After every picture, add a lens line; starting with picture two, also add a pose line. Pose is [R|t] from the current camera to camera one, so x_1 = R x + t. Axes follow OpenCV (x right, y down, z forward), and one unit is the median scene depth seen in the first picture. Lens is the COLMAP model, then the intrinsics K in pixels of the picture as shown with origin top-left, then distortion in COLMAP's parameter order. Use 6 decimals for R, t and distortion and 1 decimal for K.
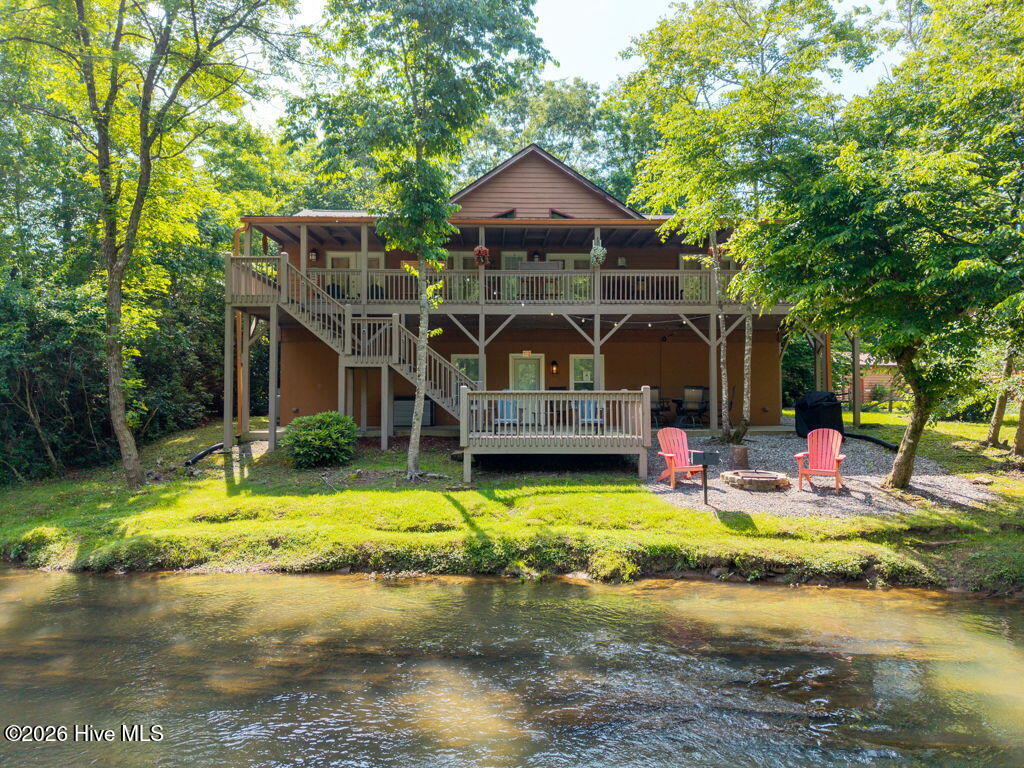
lens RADIAL K [[795.0, 0, 512.8], [0, 795.0, 380.8], [0, 0, 1]] dist [-0.048954, -0.001514]
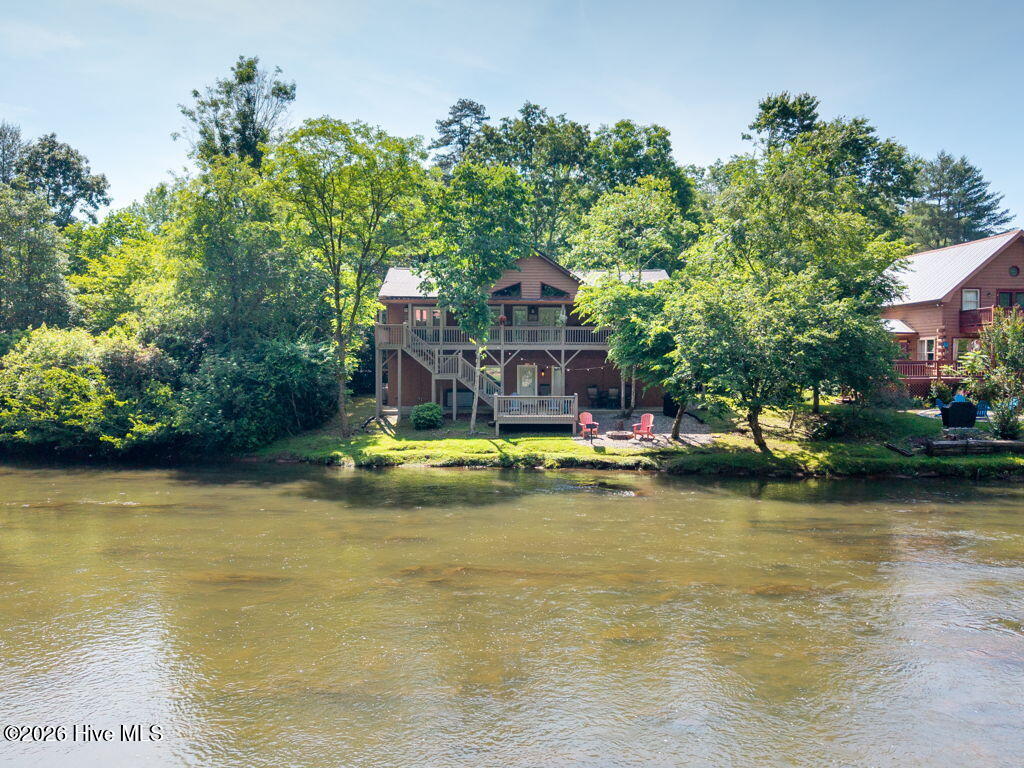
lens RADIAL K [[795.0, 0, 512.6], [0, 795.0, 382.8], [0, 0, 1]] dist [-0.048954, -0.001514]
pose [[0.999890, 0.003616, -0.014409, 0.020896], [-0.002901, 0.998778, 0.049328, -0.153767], [0.014569, -0.049281, 0.998679, -1.429772]]
